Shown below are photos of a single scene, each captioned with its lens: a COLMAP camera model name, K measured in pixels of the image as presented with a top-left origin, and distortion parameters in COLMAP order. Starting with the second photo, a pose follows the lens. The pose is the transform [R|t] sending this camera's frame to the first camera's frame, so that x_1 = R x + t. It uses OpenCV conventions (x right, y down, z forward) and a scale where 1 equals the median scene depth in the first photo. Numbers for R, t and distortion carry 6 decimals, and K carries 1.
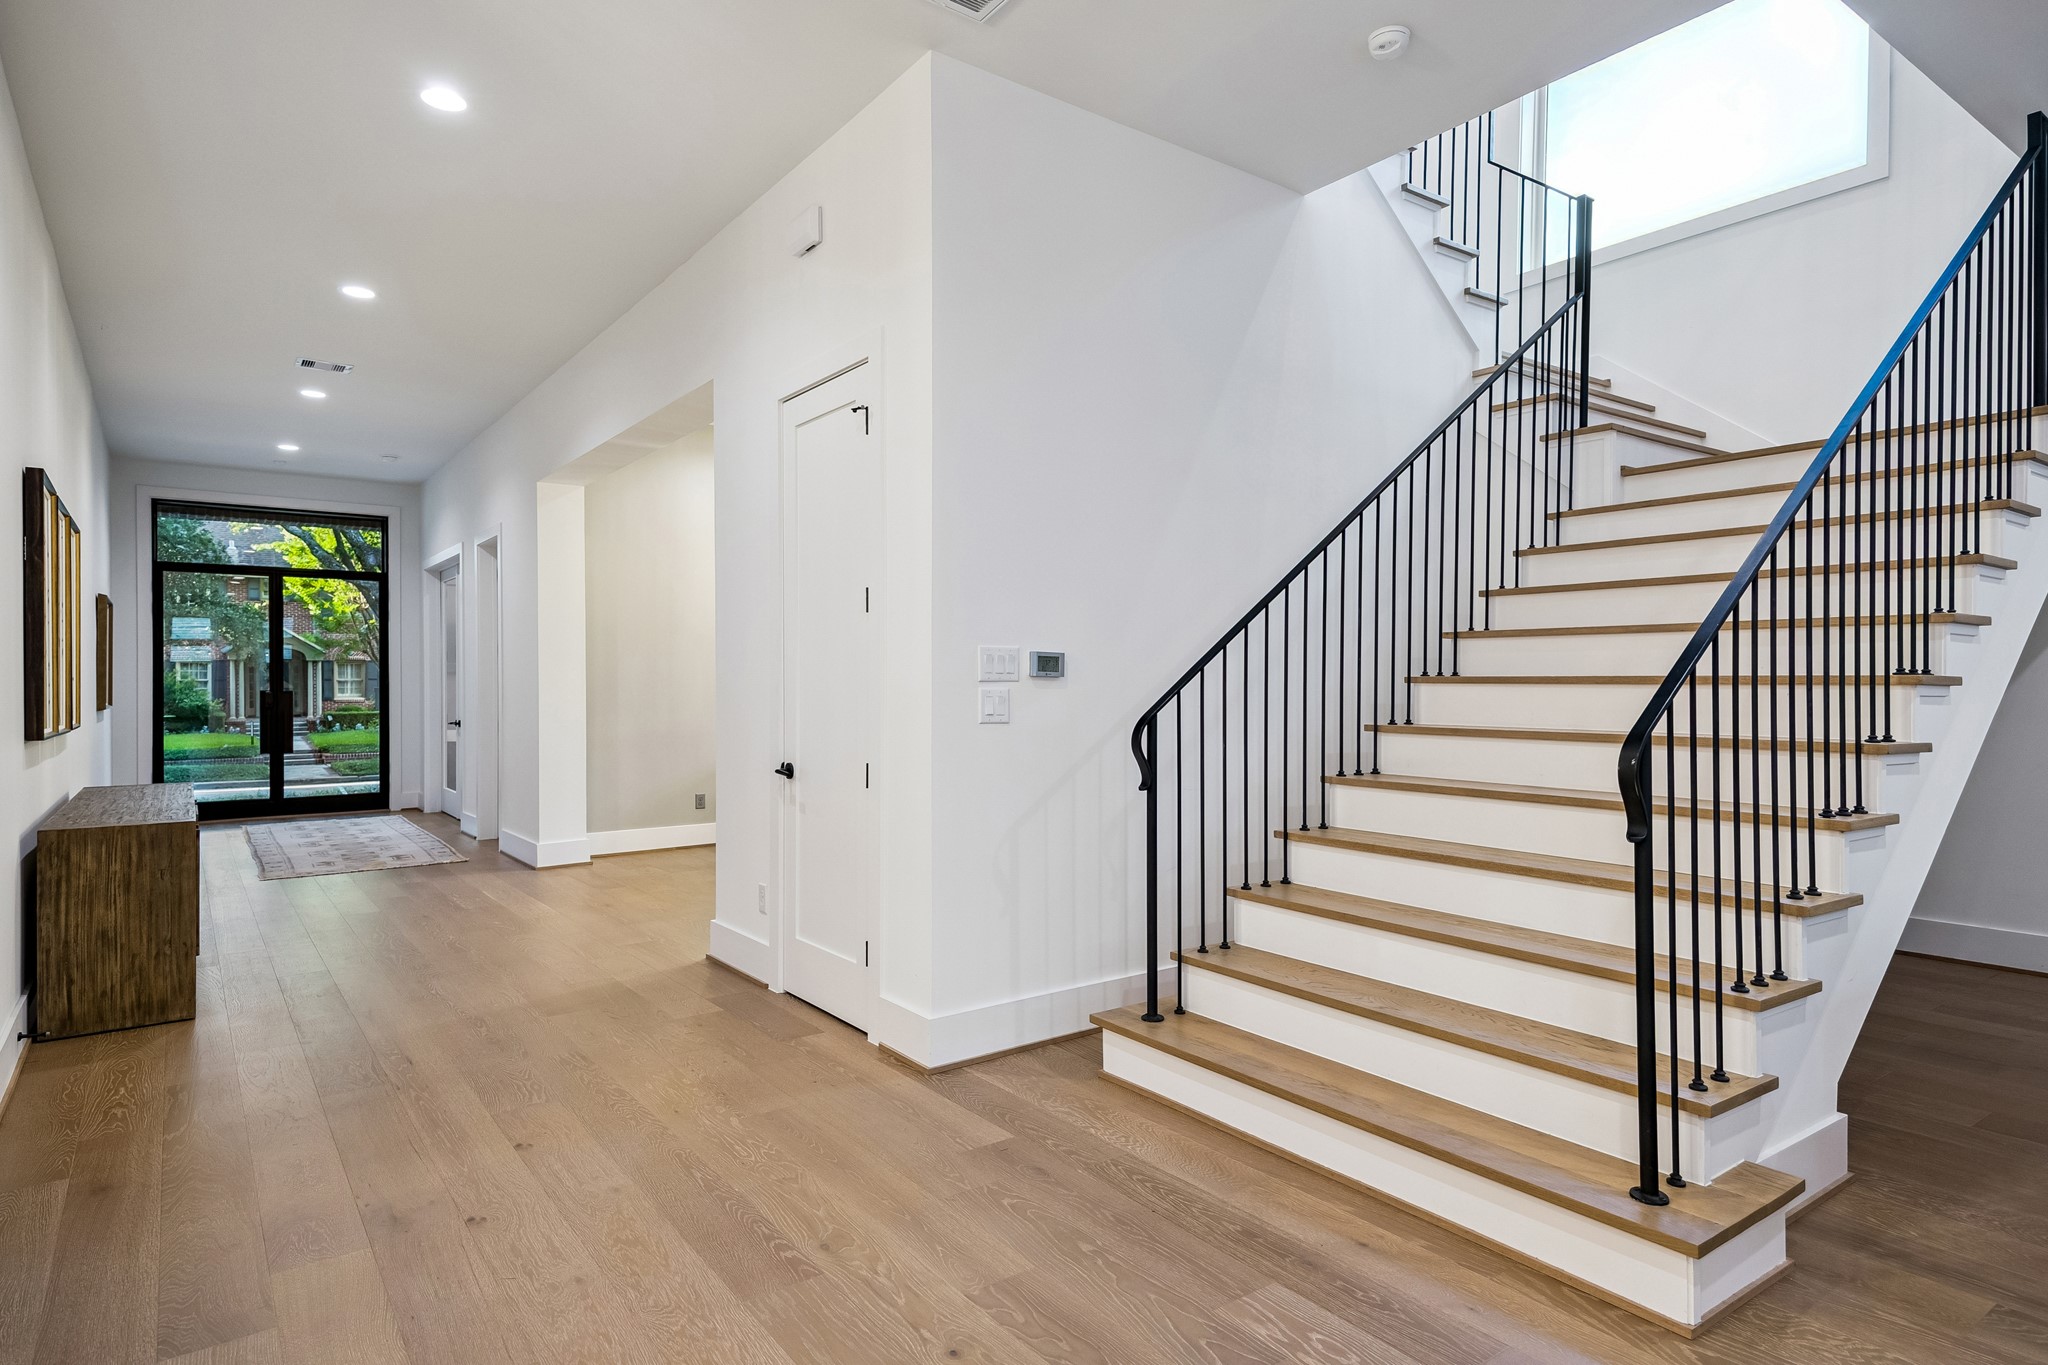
lens RADIAL K [[1130.1, 0, 1024.0], [0, 1130.1, 682.5], [0, 0, 1]] dist [0.048890, -0.003101]
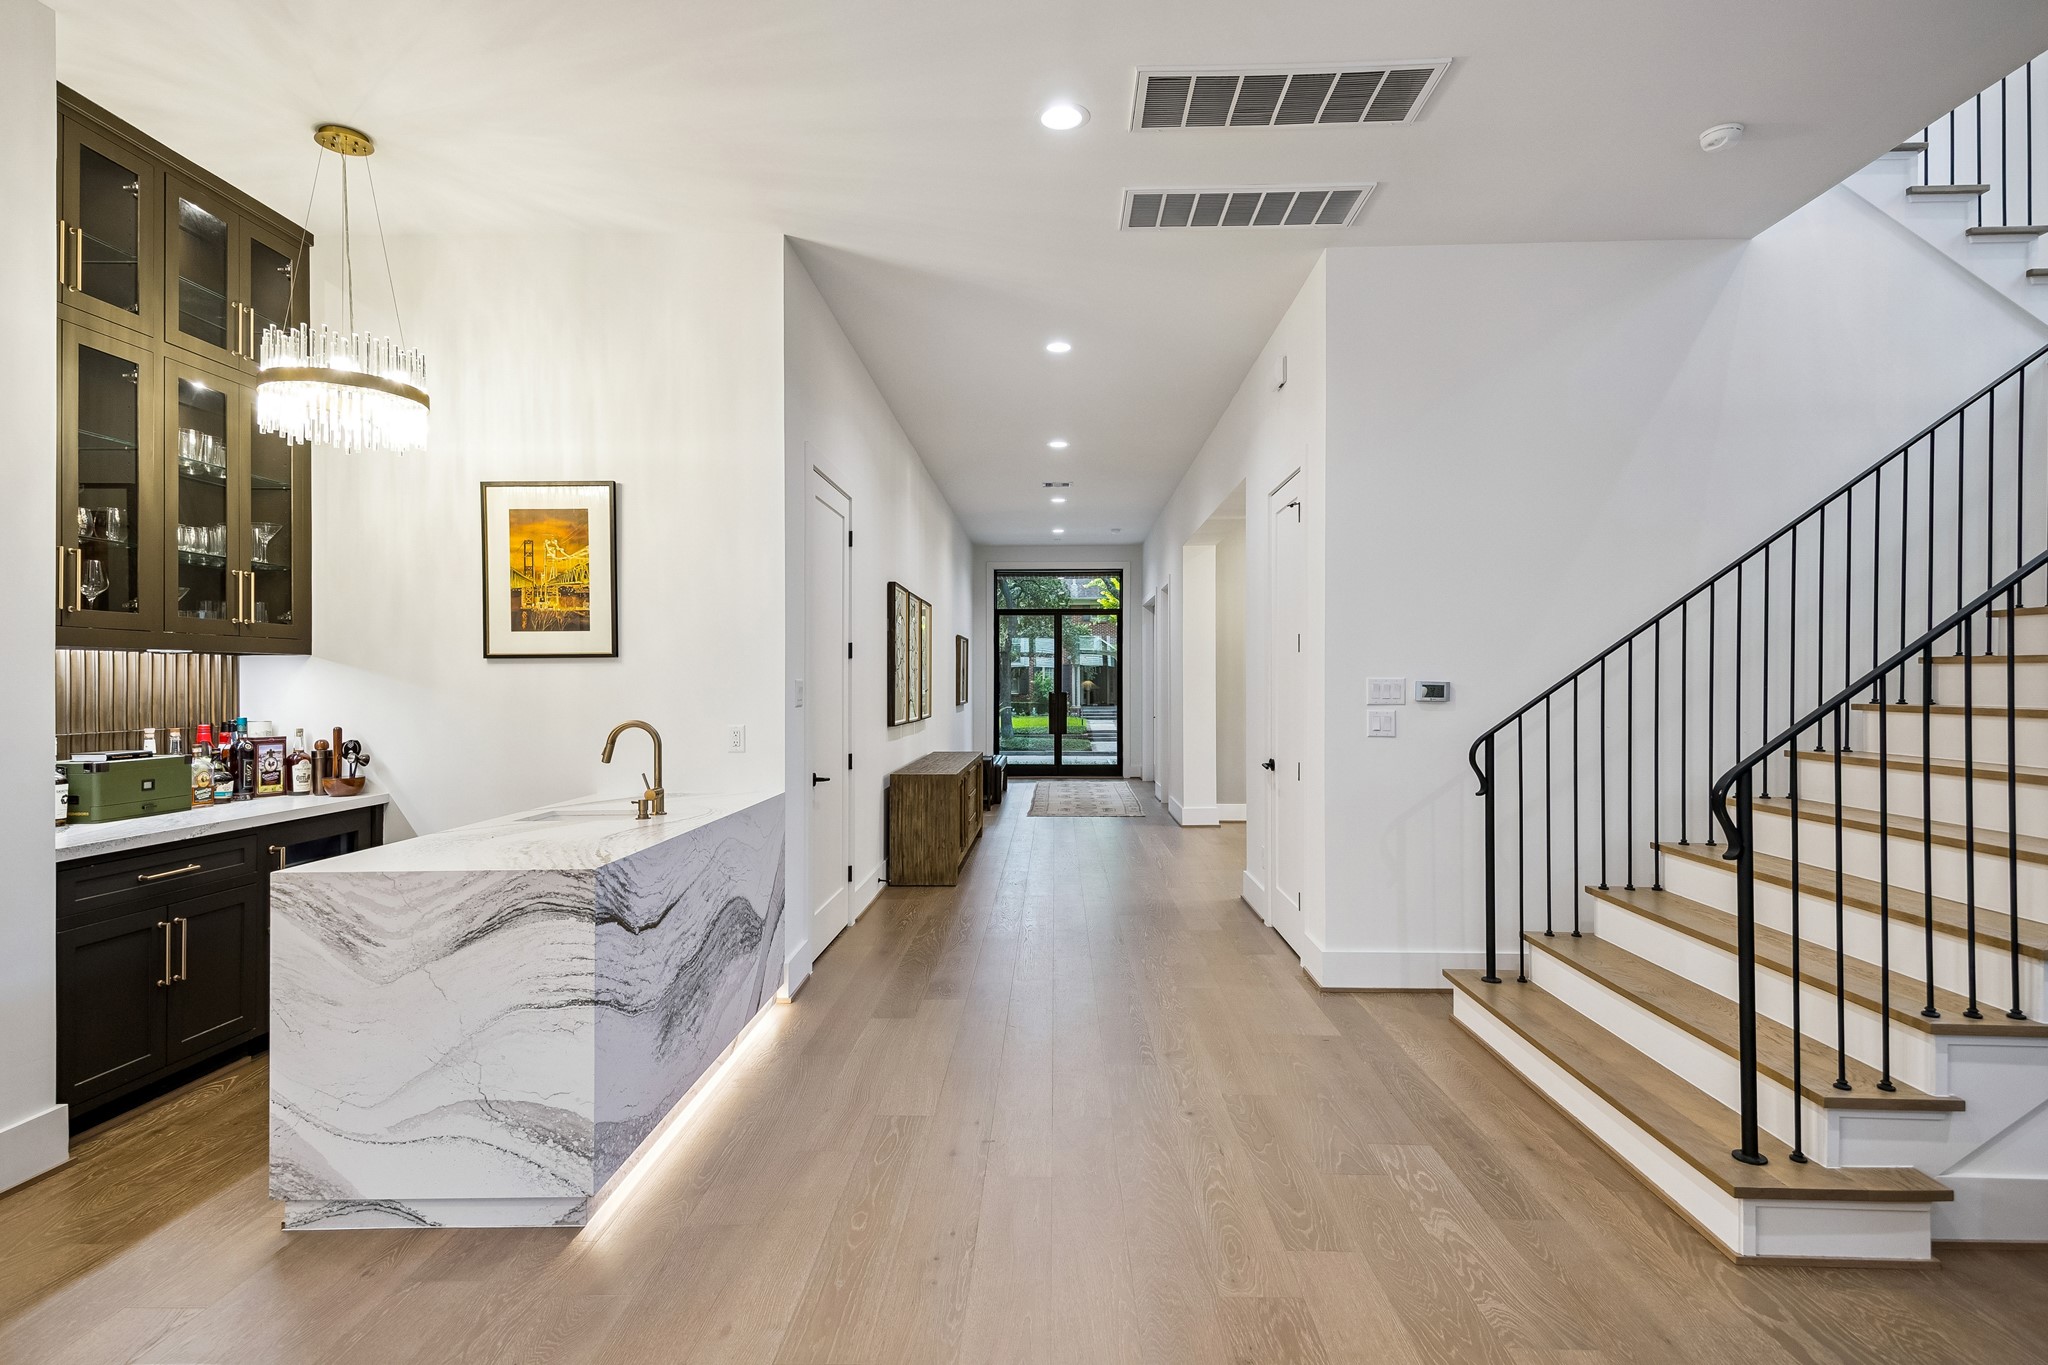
lens RADIAL K [[1026.8, 0, 1024.0], [0, 1026.8, 682.5], [0, 0, 1]] dist [0.040818, -0.016316]
pose [[0.788782, 0.003820, -0.614662, 0.342777], [-0.001962, 0.999991, 0.003698, -0.027602], [0.614671, -0.001711, 0.788782, -0.175625]]
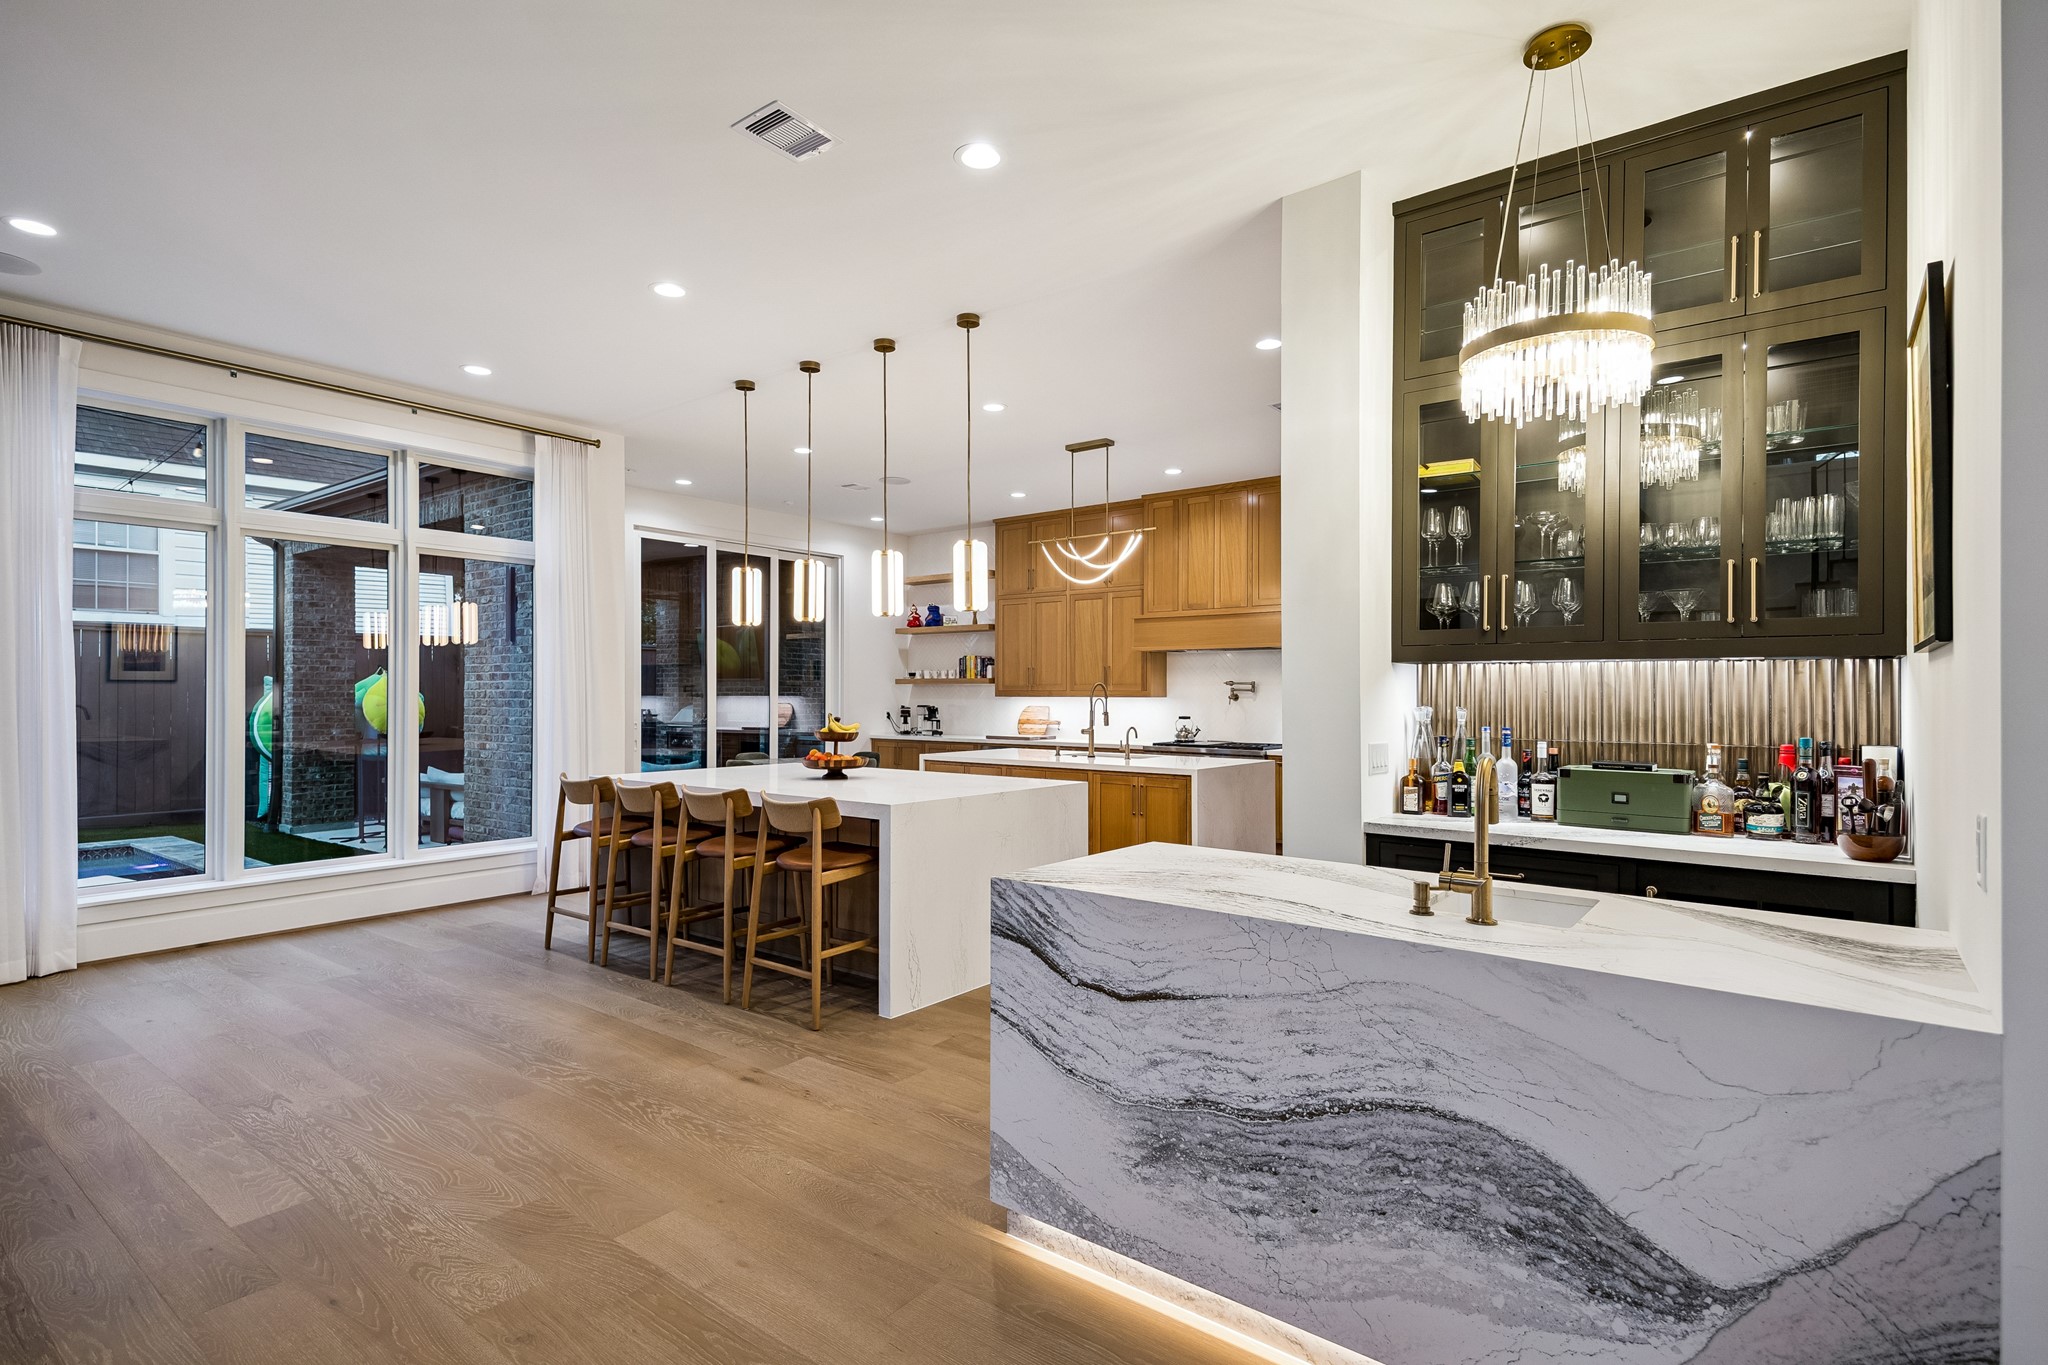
lens RADIAL K [[1006.9, 0, 1025.3], [0, 1006.9, 690.4], [0, 0, 1]] dist [0.048379, -0.016712]
pose [[-0.961998, 0.003967, -0.273026, -0.088473], [0.003481, 0.999991, 0.002263, -0.028225], [0.273033, 0.001227, -0.962004, 0.741663]]
